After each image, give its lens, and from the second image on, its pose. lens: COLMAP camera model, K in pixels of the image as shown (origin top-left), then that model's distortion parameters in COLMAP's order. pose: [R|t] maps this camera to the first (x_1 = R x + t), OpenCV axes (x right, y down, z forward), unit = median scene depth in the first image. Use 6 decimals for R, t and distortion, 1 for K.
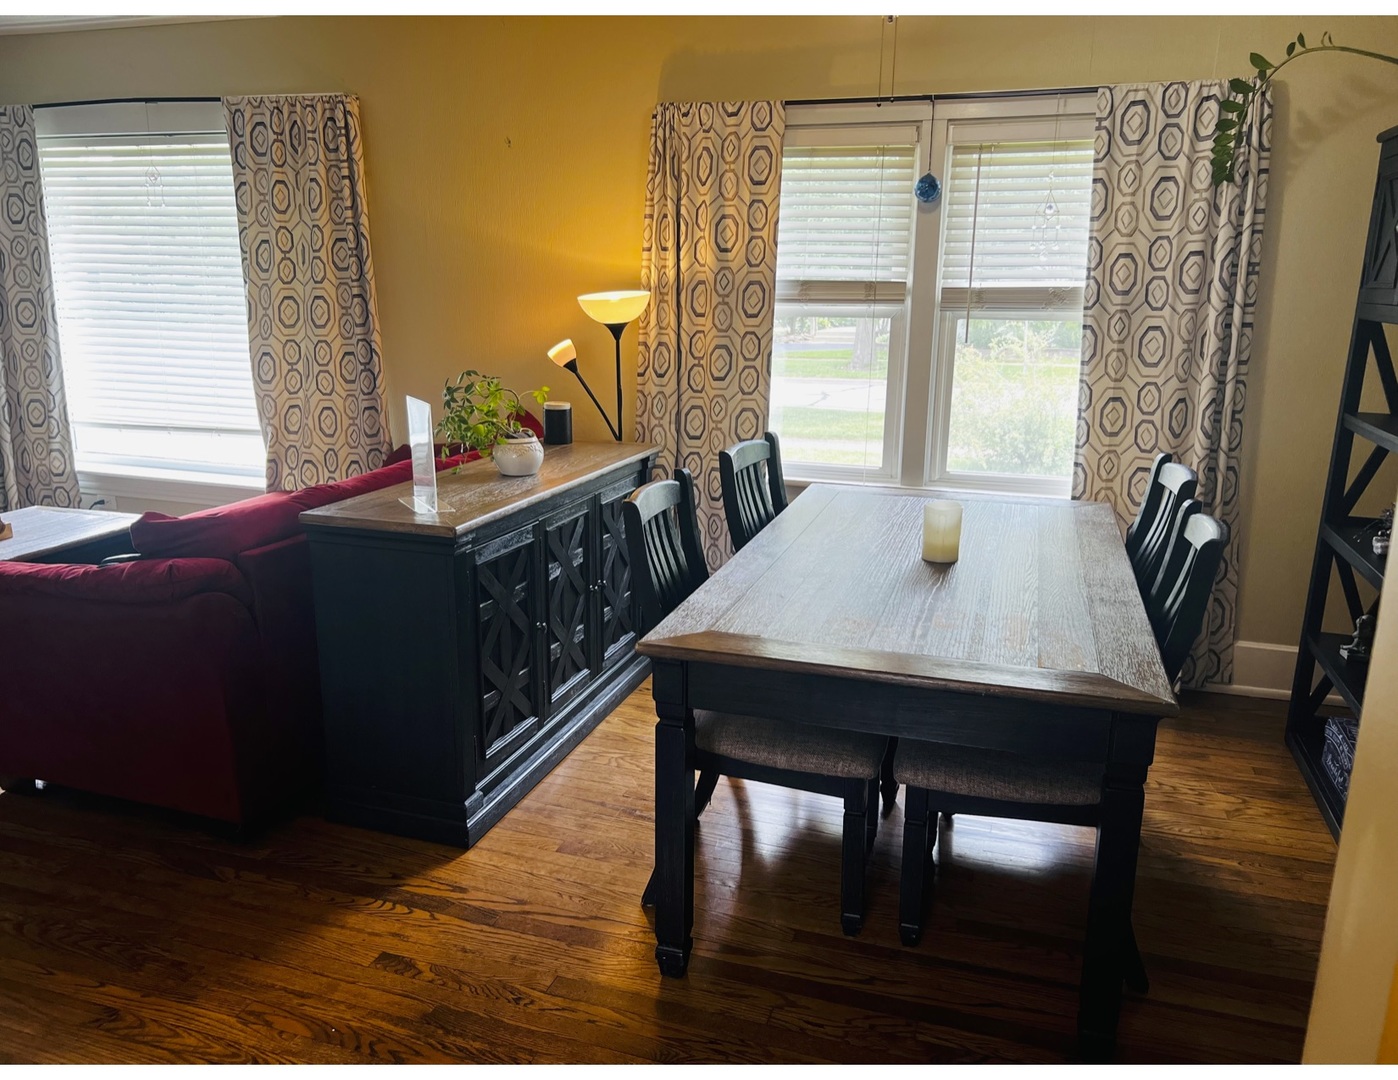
lens RADIAL K [[1061.9, 0, 699.0], [0, 1061.9, 540.0], [0, 0, 1]] dist [0.035213, -0.052492]
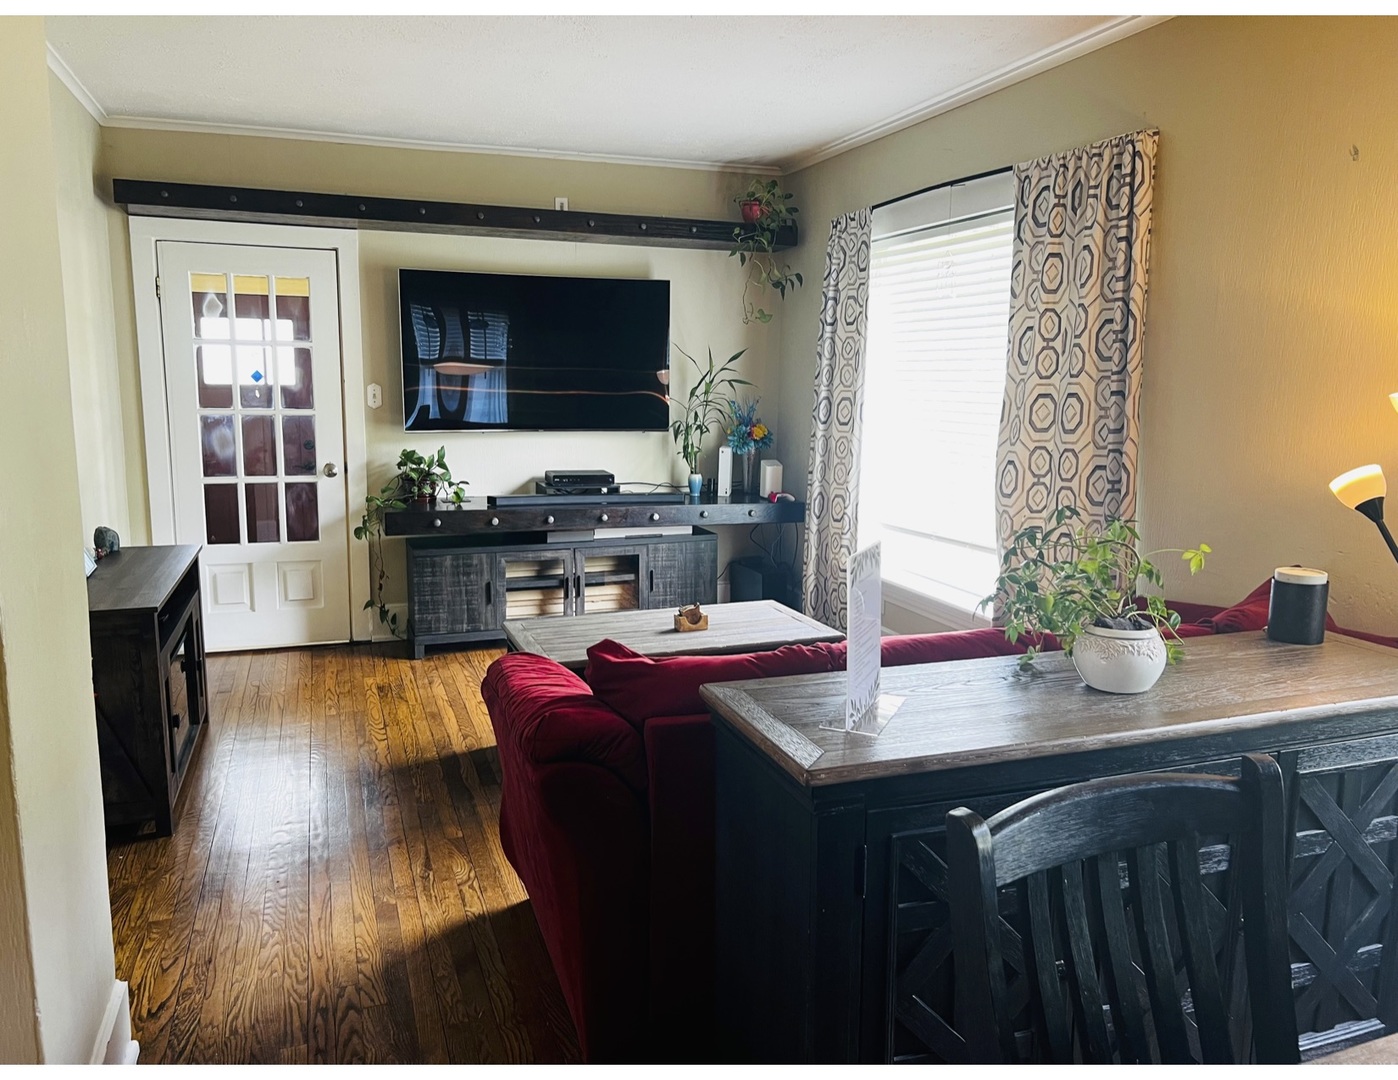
lens RADIAL K [[1039.8, 0, 699.4], [0, 1039.8, 557.2], [0, 0, 1]] dist [0.000310, 0.000377]
pose [[0.617090, 0.124321, -0.777010, 0.084063], [-0.186847, 0.982350, 0.008785, -0.065927], [0.764388, 0.139761, 0.629427, 0.327001]]
